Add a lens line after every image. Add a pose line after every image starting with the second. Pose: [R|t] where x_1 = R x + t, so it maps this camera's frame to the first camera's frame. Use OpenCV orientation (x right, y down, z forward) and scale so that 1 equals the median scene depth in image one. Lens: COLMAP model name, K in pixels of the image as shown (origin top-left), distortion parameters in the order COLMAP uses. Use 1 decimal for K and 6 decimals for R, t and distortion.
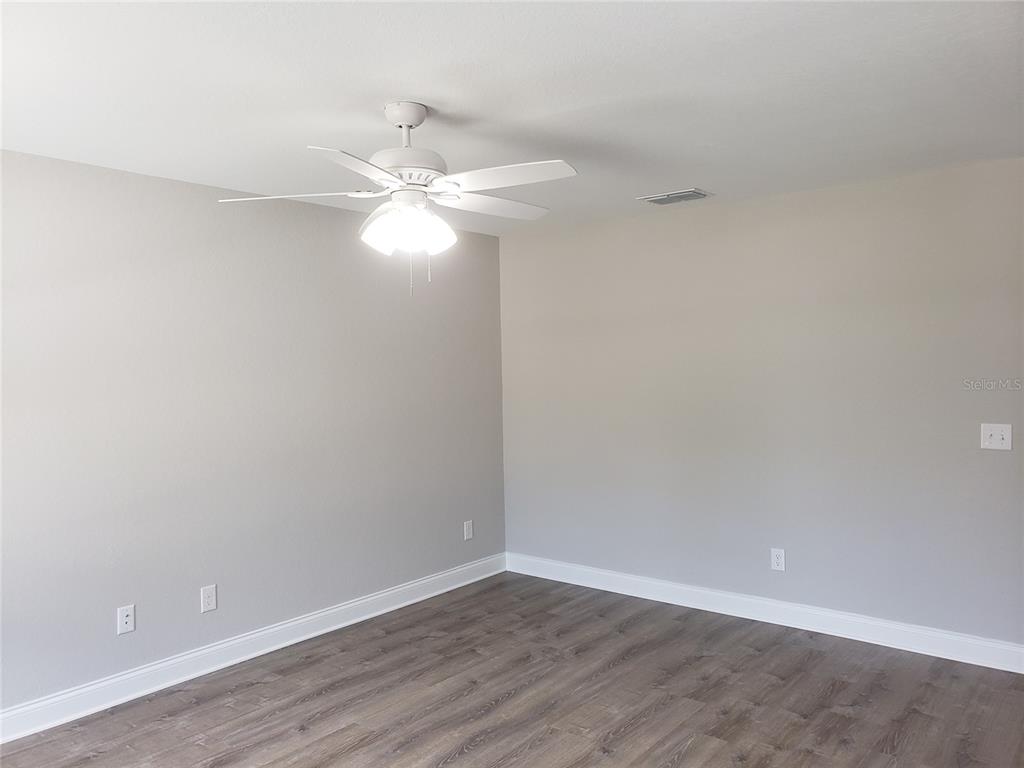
lens RADIAL K [[826.2, 0, 506.2], [0, 826.2, 383.1], [0, 0, 1]] dist [0.006294, 0.038350]
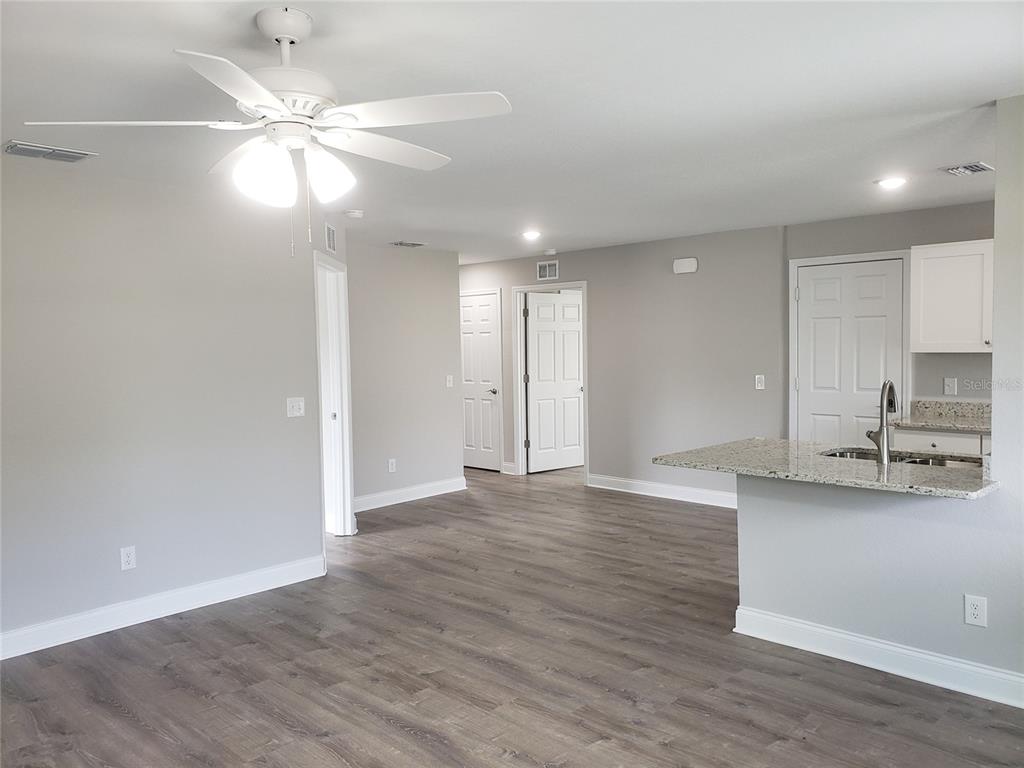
lens RADIAL K [[826.2, 0, 506.2], [0, 826.2, 383.1], [0, 0, 1]] dist [0.006294, 0.038350]
pose [[0.061891, -0.031344, 0.997591, -0.675526], [0.047418, 0.998470, 0.028430, 0.006577], [-0.996956, 0.045544, 0.063283, 0.567240]]
